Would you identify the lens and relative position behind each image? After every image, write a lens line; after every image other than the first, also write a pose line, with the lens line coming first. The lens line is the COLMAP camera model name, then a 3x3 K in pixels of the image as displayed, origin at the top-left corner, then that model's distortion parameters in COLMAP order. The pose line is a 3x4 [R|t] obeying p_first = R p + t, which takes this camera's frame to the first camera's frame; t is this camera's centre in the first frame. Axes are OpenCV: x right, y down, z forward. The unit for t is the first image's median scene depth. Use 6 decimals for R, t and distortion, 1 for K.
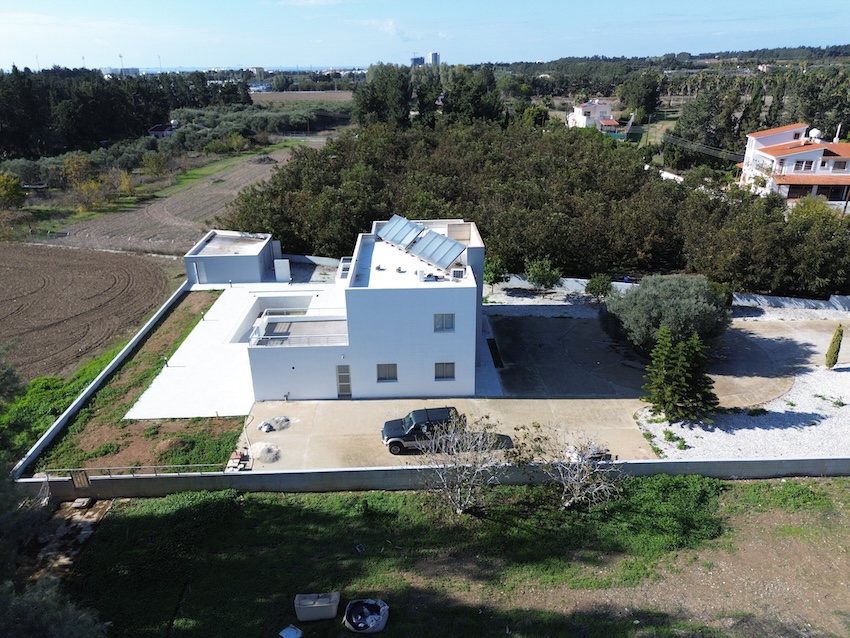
lens RADIAL K [[601.5, 0, 425.0], [0, 601.5, 319.0], [0, 0, 1]] dist [0.065898, -0.059176]
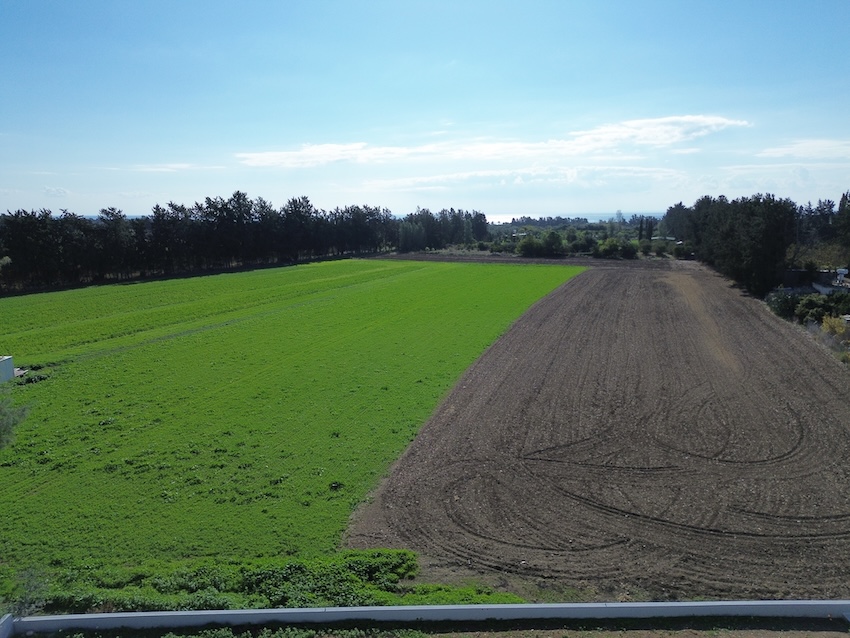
lens RADIAL K [[601.5, 0, 425.0], [0, 601.5, 319.0], [0, 0, 1]] dist [0.065898, -0.059176]
pose [[-0.047924, 0.189547, -0.980701, -0.068242], [-0.381313, 0.903999, 0.193356, -0.289068], [0.923203, 0.383221, 0.028953, 1.037833]]
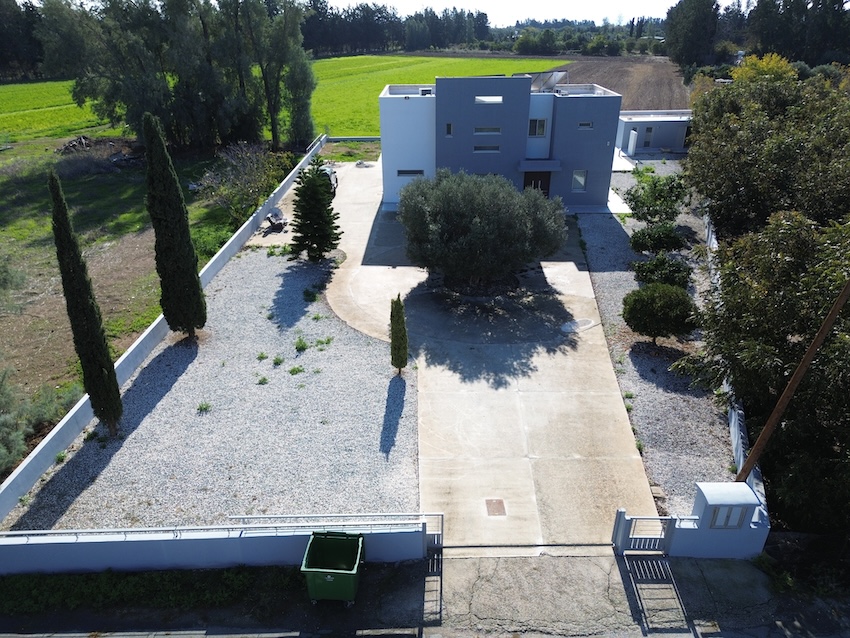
lens RADIAL K [[609.0, 0, 425.5], [0, 609.0, 314.7], [0, 0, 1]] dist [0.025611, -0.003773]
pose [[-0.042526, 0.453065, -0.890463, 1.261762], [-0.384723, 0.815114, 0.433101, -0.242622], [0.922052, 0.360999, 0.139641, 1.014658]]
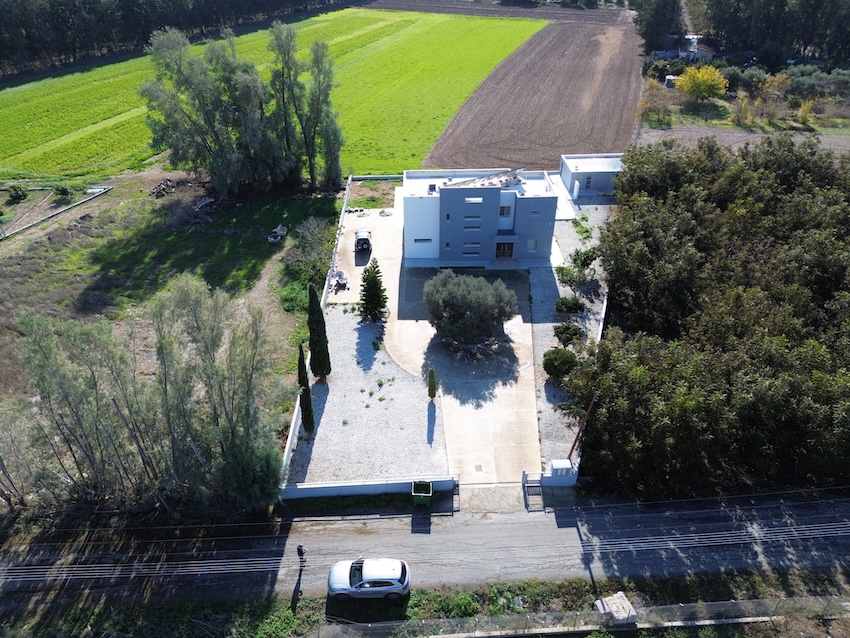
lens RADIAL K [[601.5, 0, 425.0], [0, 601.5, 319.0], [0, 0, 1]] dist [0.065898, -0.059176]
pose [[-0.011767, 0.571252, -0.820691, 1.693444], [-0.385398, 0.754745, 0.530875, -0.724903], [0.922675, 0.322540, 0.211278, 0.754539]]
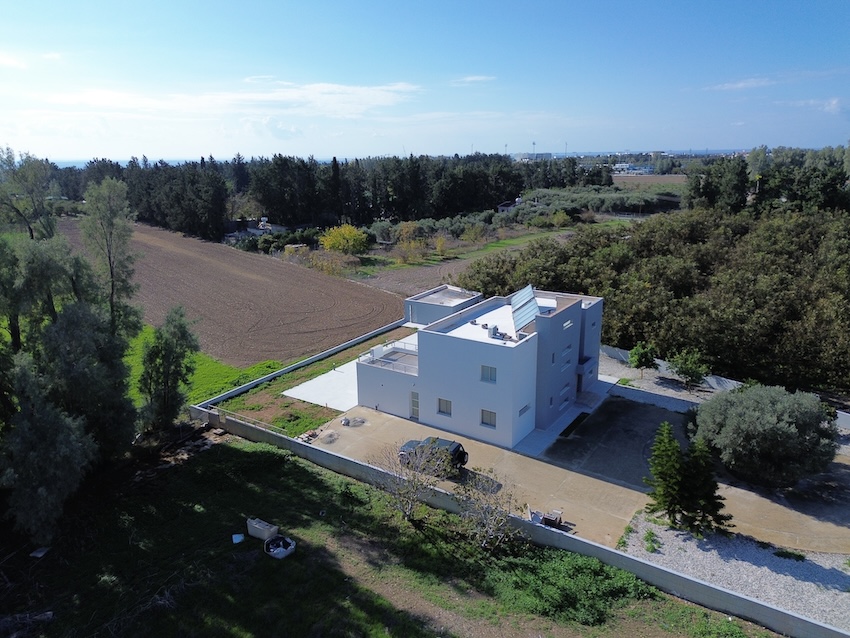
lens RADIAL K [[601.5, 0, 425.0], [0, 601.5, 319.0], [0, 0, 1]] dist [0.065898, -0.059176]
pose [[0.814100, 0.156545, -0.559227, 0.540884], [-0.223671, 0.973213, -0.053178, -0.007980], [0.535922, 0.168374, 0.827307, -0.027306]]
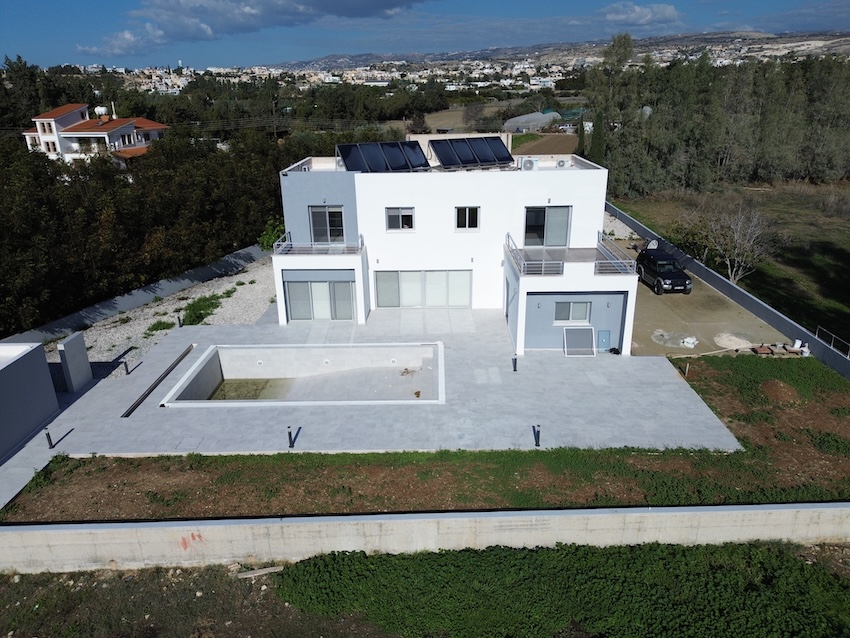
lens RADIAL K [[601.5, 0, 425.0], [0, 601.5, 319.0], [0, 0, 1]] dist [0.065898, -0.059176]
pose [[0.042571, -0.340041, 0.939447, -0.952838], [0.400491, 0.867255, 0.295762, -0.207115], [-0.915311, 0.363649, 0.173103, 1.096136]]
